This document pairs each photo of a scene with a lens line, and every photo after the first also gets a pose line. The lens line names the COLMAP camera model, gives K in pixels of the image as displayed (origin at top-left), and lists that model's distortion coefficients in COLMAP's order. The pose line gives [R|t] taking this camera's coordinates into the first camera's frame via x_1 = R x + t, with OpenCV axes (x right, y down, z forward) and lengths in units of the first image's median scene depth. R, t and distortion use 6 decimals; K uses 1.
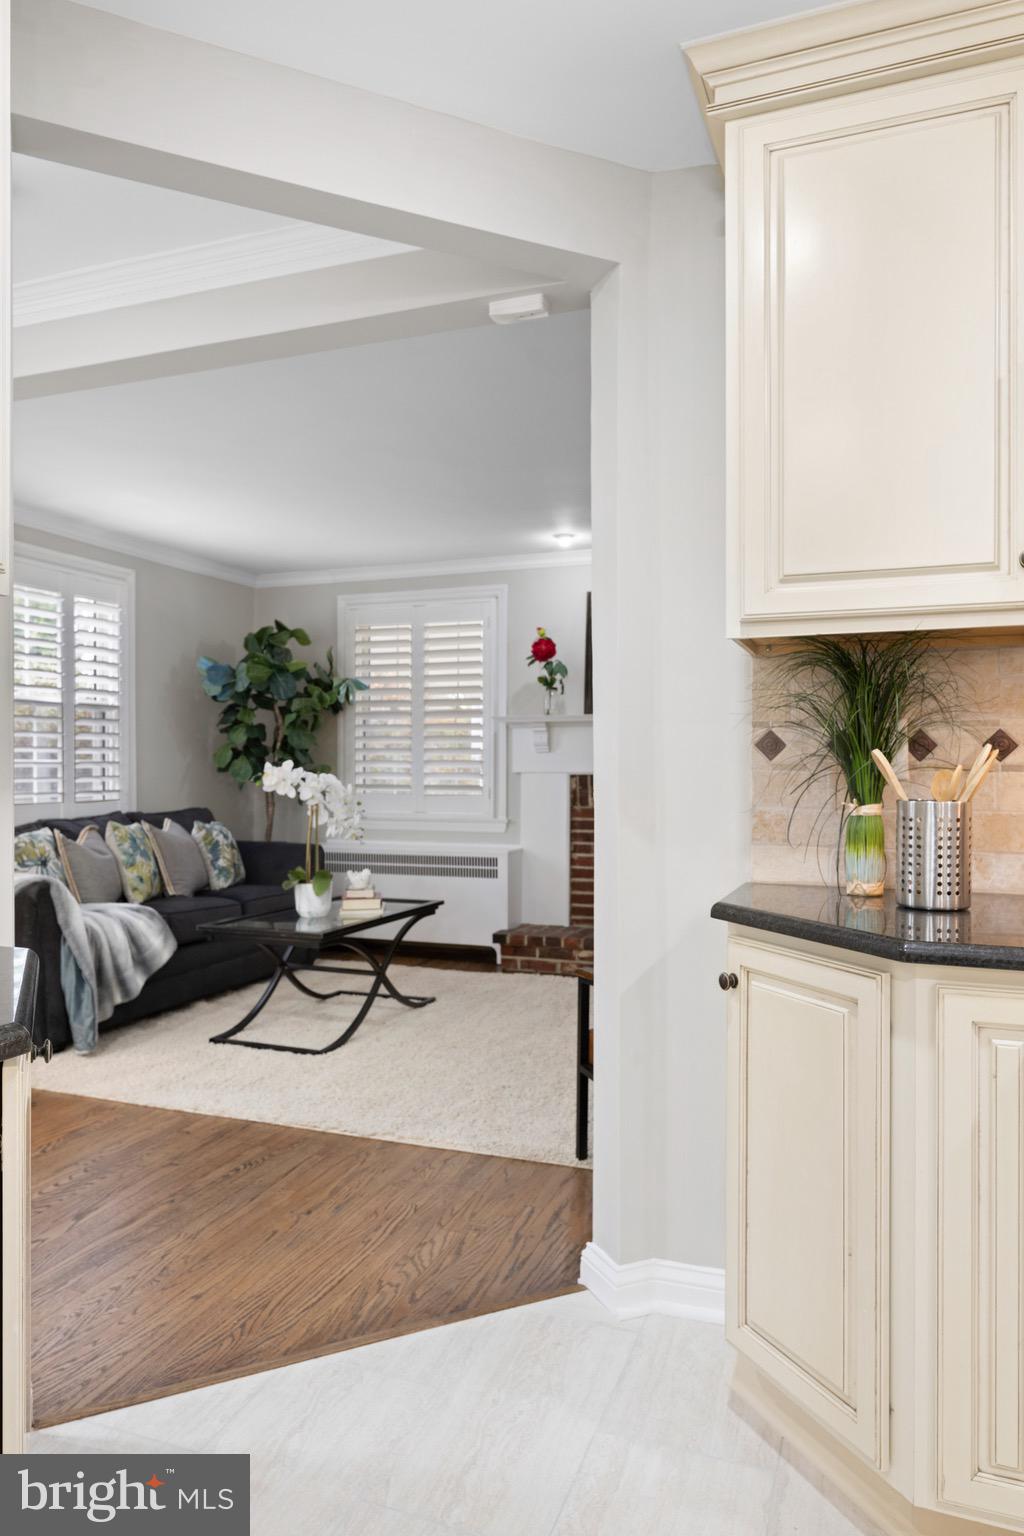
lens RADIAL K [[1030.4, 0, 512.8], [0, 1030.4, 767.6], [0, 0, 1]] dist [-0.000581, -0.001600]
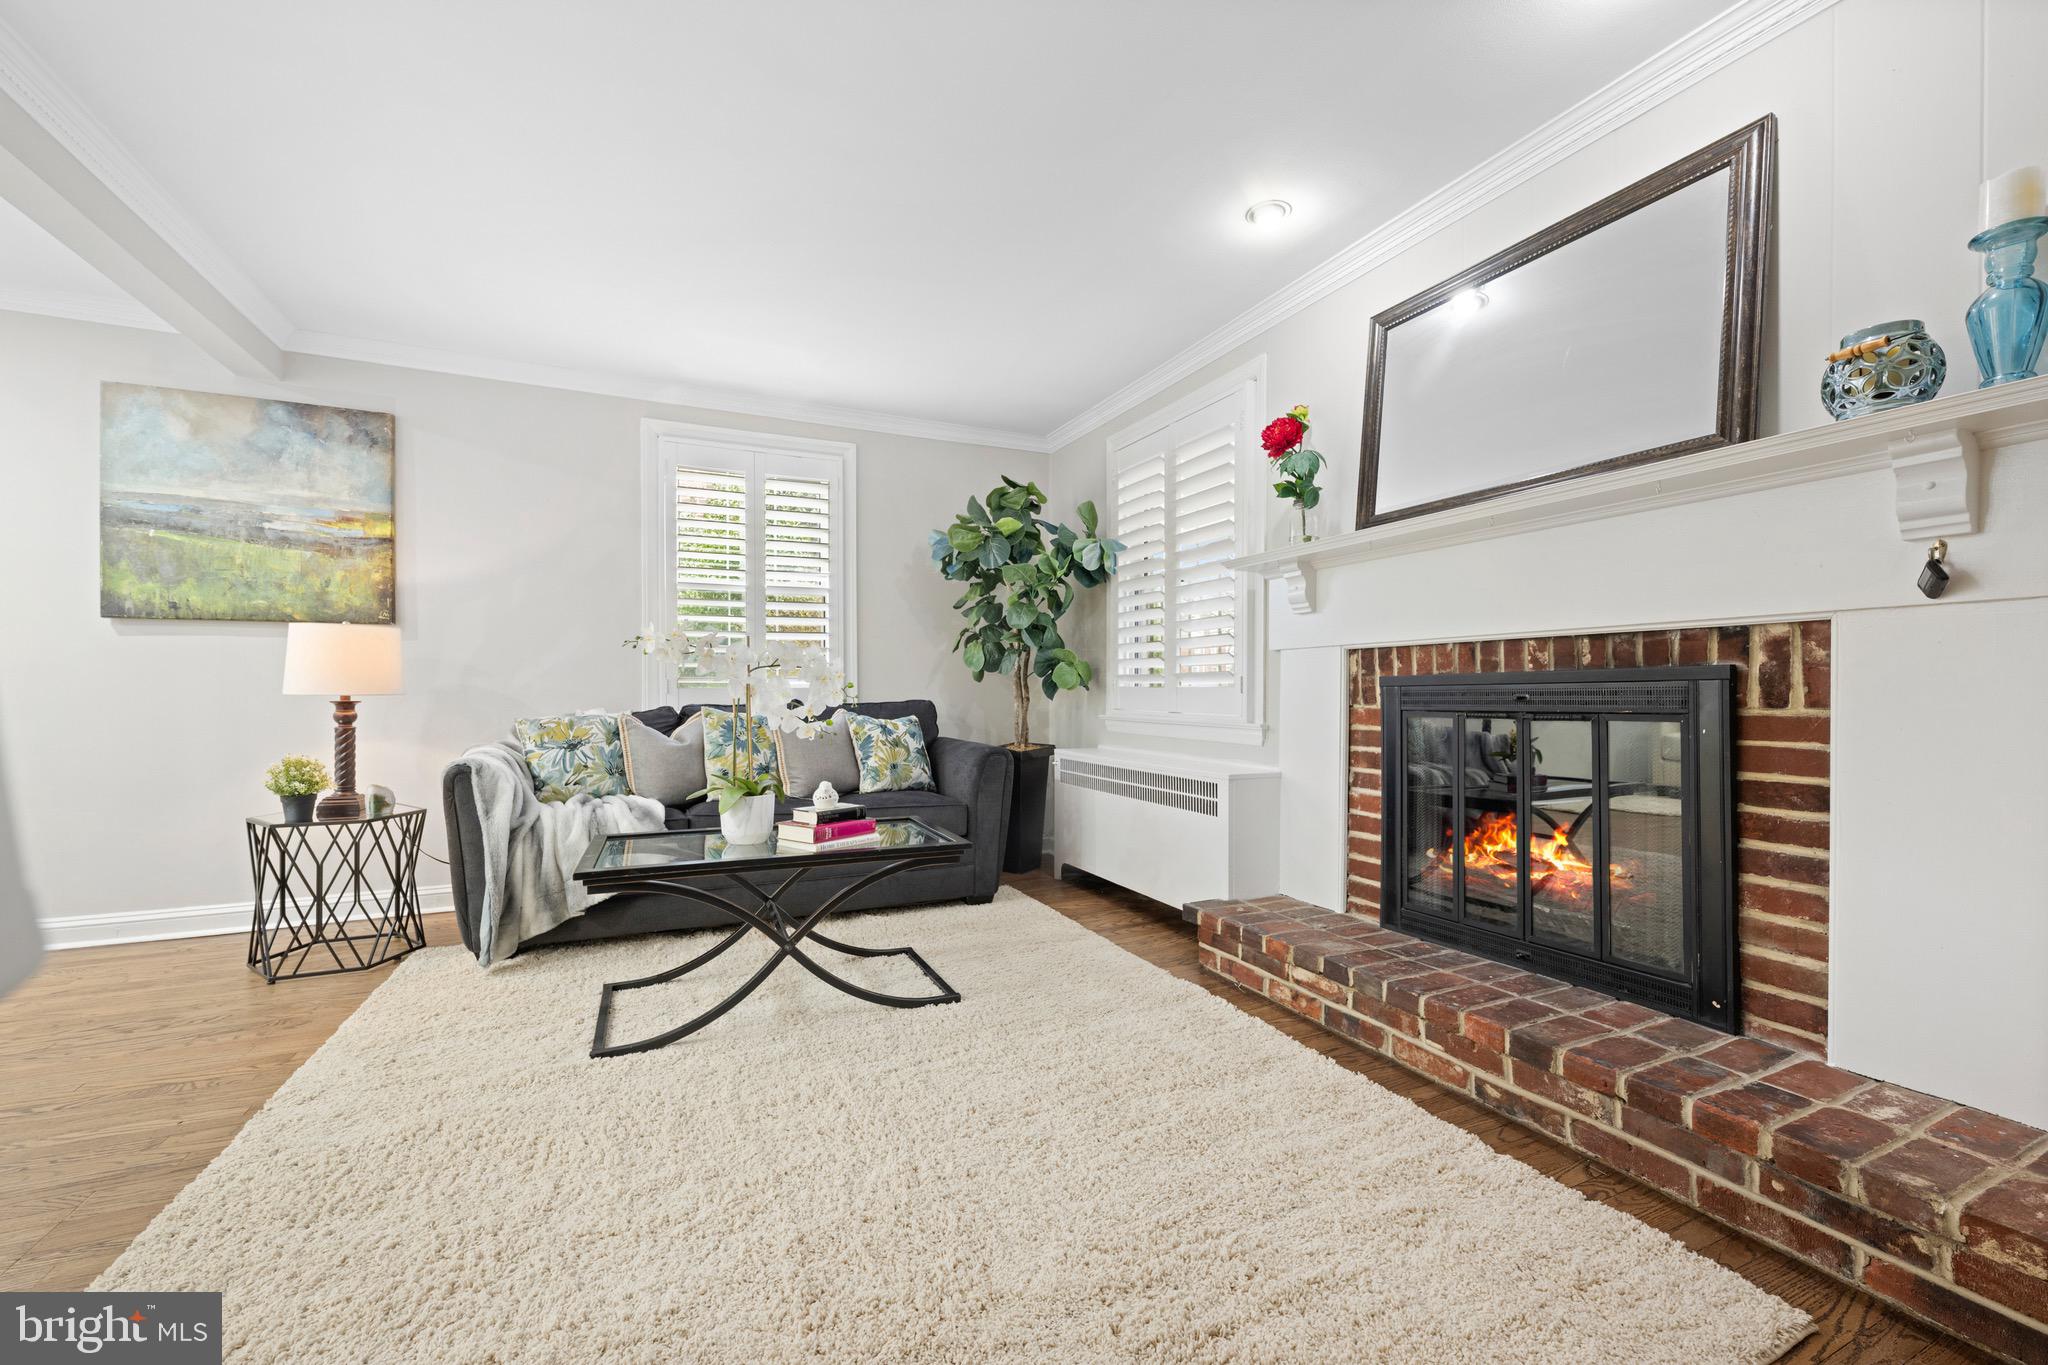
lens RADIAL K [[814.5, 0, 1012.4], [0, 814.5, 699.5], [0, 0, 1]] dist [-0.000851, 0.000176]
pose [[0.705571, 0.009192, -0.708580, 0.258401], [-0.001778, 0.999936, 0.011201, 0.031923], [0.708637, -0.006643, 0.705542, 0.582040]]
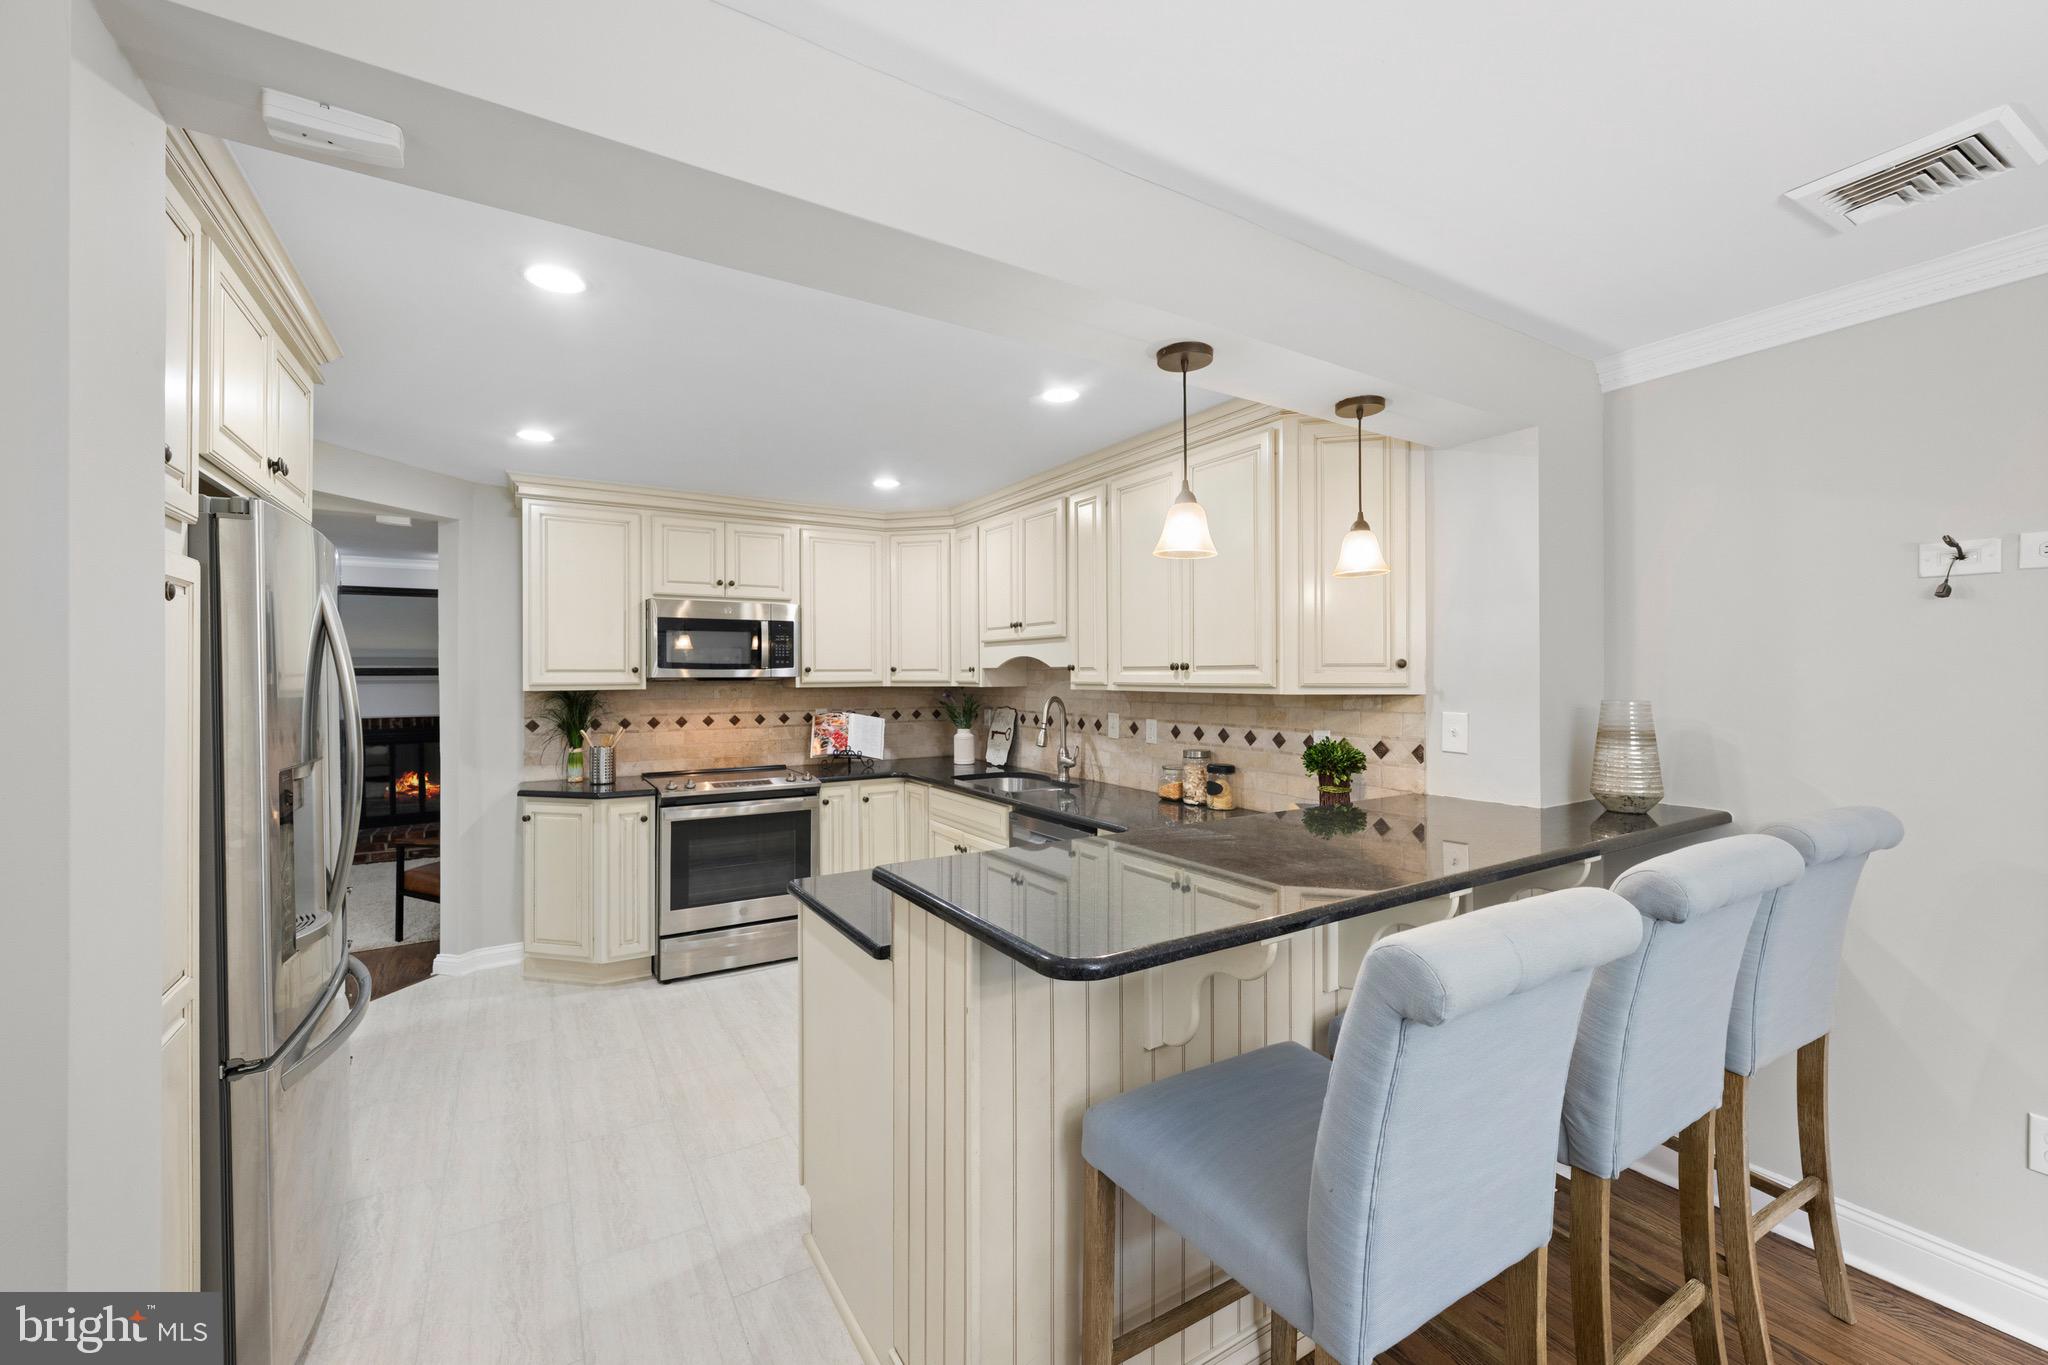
lens RADIAL K [[814.5, 0, 1017.3], [0, 814.5, 670.4], [0, 0, 1]] dist [-0.000851, 0.000176]
pose [[0.620774, -0.001785, 0.783987, -0.602206], [0.005931, 0.999979, -0.002419, -0.153583], [-0.783967, 0.006151, 0.620772, -1.218353]]
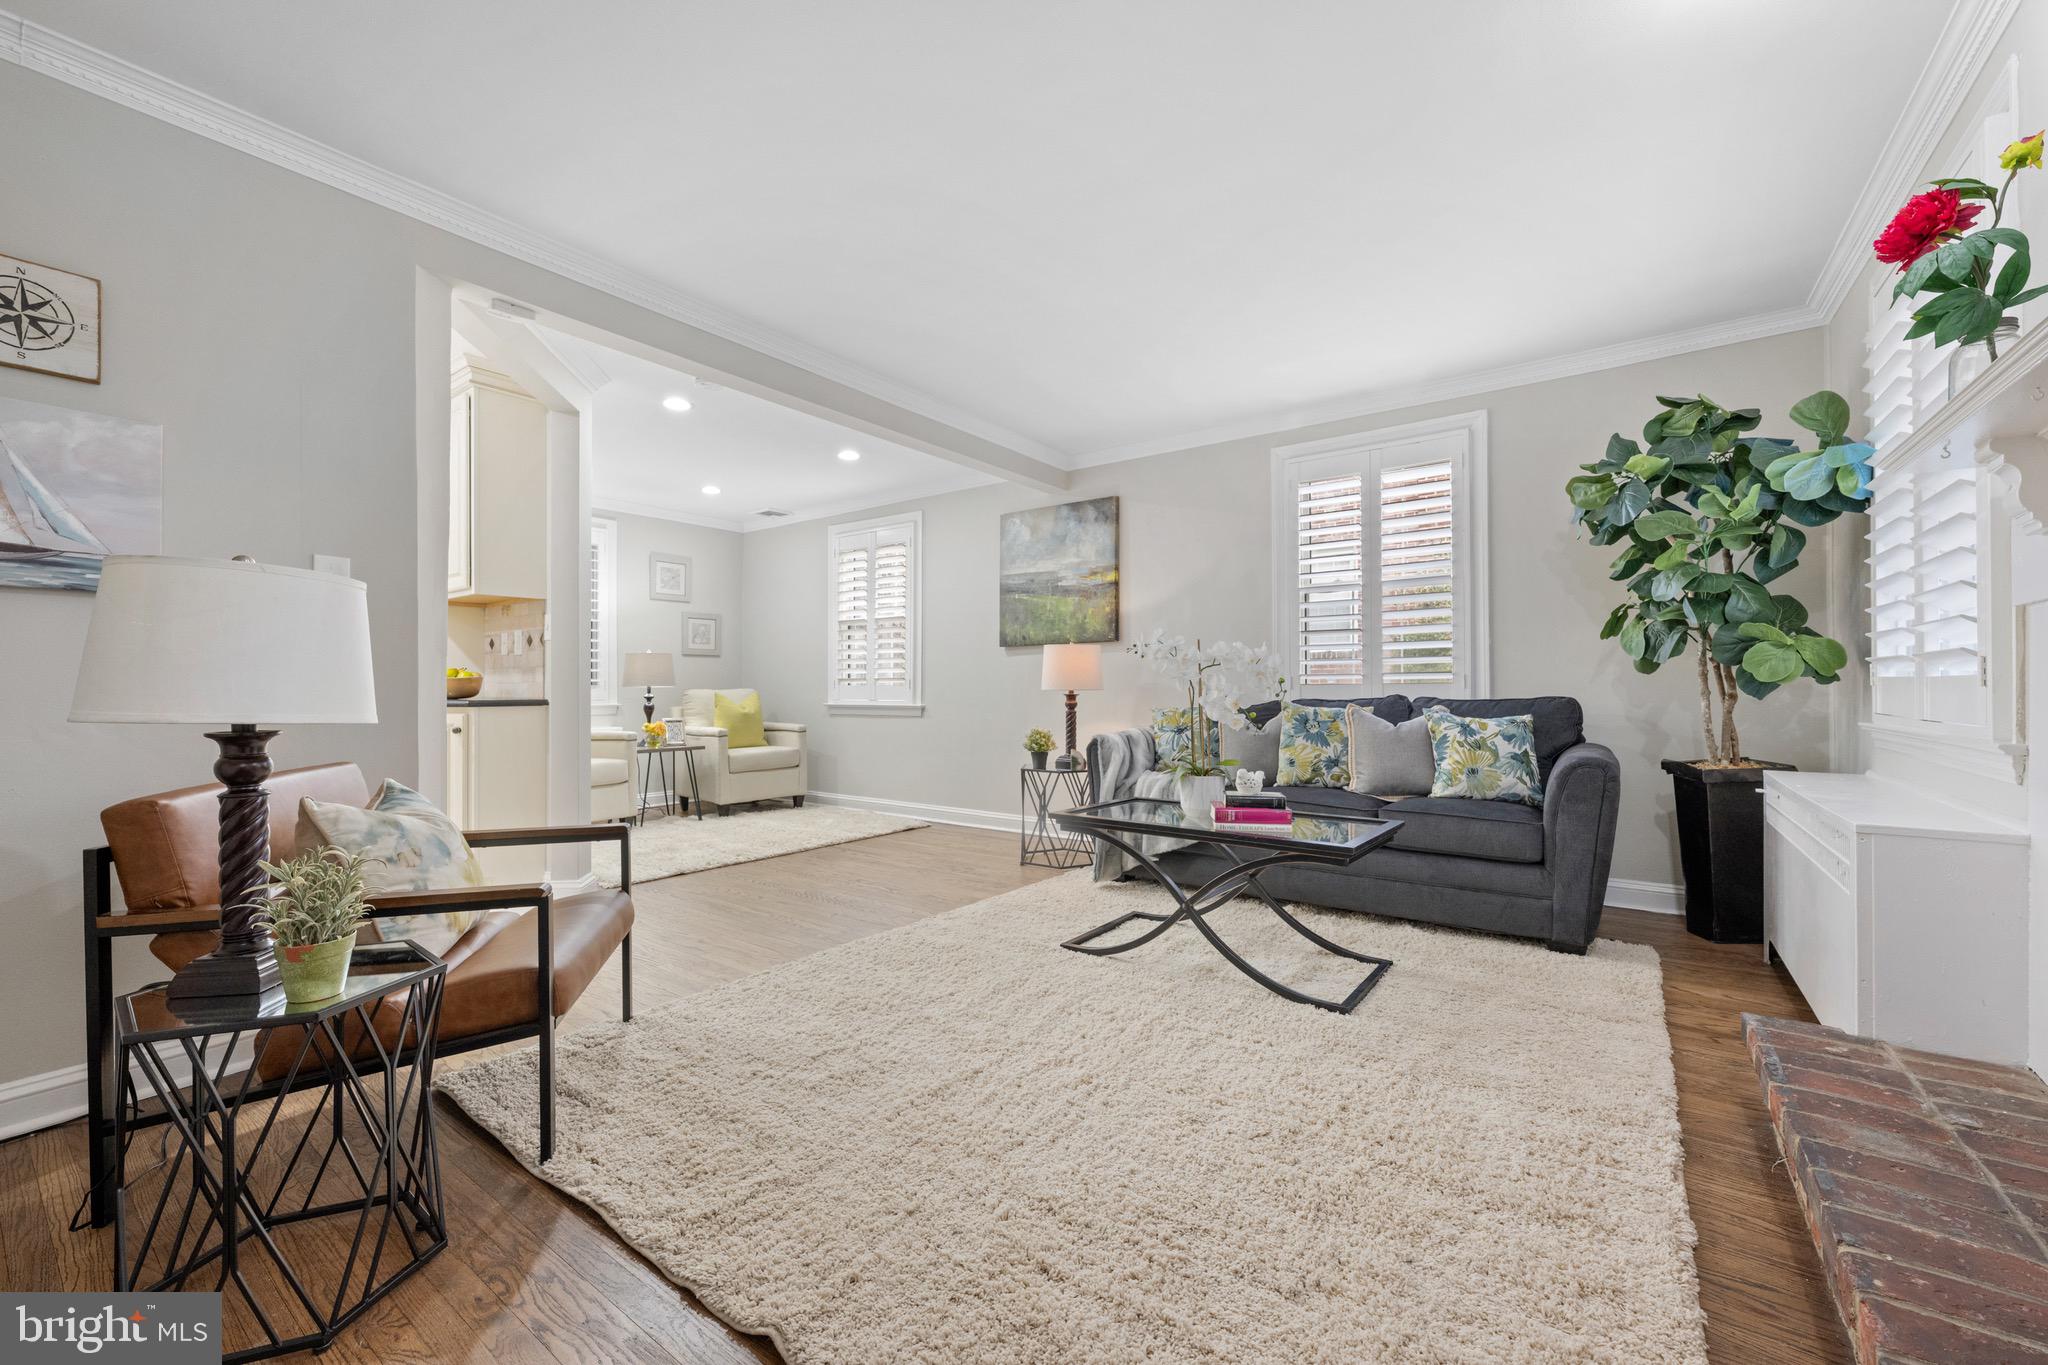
lens RADIAL K [[814.5, 0, 1016.7], [0, 814.5, 687.8], [0, 0, 1]] dist [-0.000851, 0.000176]
pose [[-0.278643, 0.000595, -0.960394, 0.370339], [0.002091, 0.999998, 0.000012, 0.033173], [0.960392, -0.002005, -0.278644, 0.821263]]
